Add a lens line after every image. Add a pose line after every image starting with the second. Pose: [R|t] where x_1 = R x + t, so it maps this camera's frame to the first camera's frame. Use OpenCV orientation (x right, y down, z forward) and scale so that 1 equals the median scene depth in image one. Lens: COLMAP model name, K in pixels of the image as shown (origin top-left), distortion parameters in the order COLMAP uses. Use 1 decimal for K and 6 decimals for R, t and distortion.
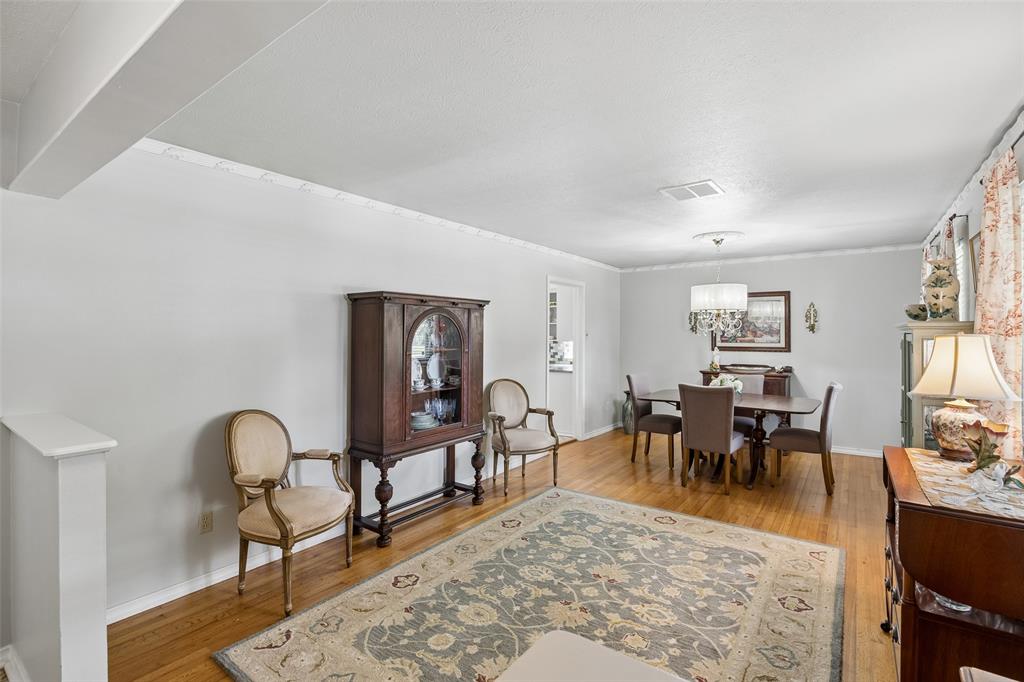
lens RADIAL K [[473.9, 0, 511.6], [0, 473.9, 330.4], [0, 0, 1]] dist [-0.016184, 0.000046]
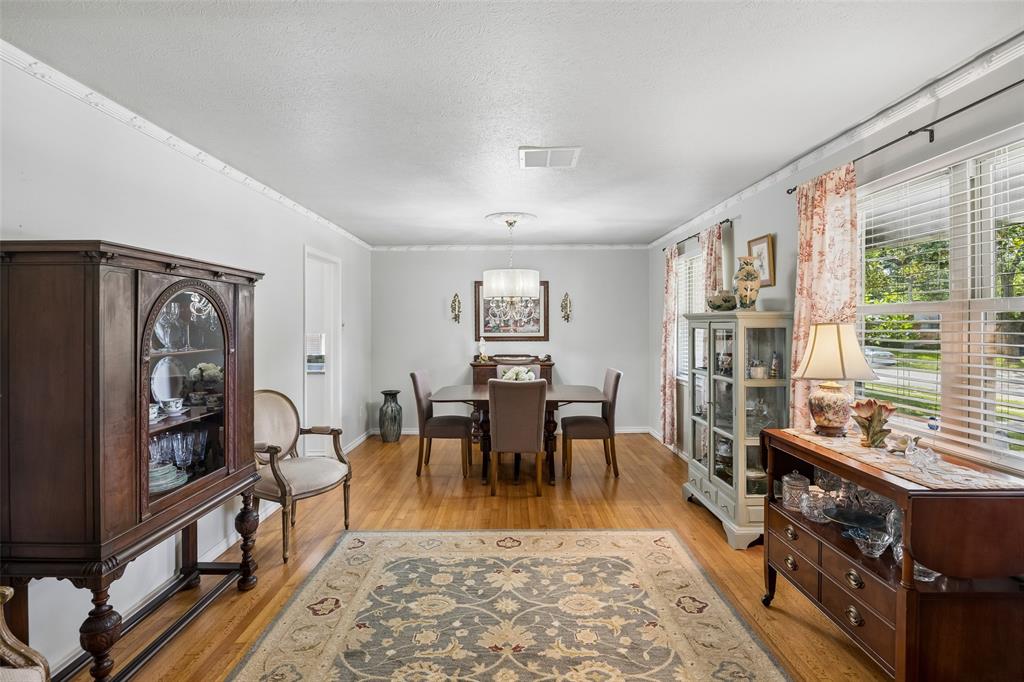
lens RADIAL K [[505.3, 0, 507.2], [0, 505.3, 326.3], [0, 0, 1]] dist [-0.015637, 0.000747]
pose [[0.810137, -0.006657, 0.586203, -0.224606], [-0.000506, 0.999927, 0.012054, 0.002230], [-0.586241, -0.010062, 0.810074, 0.298240]]
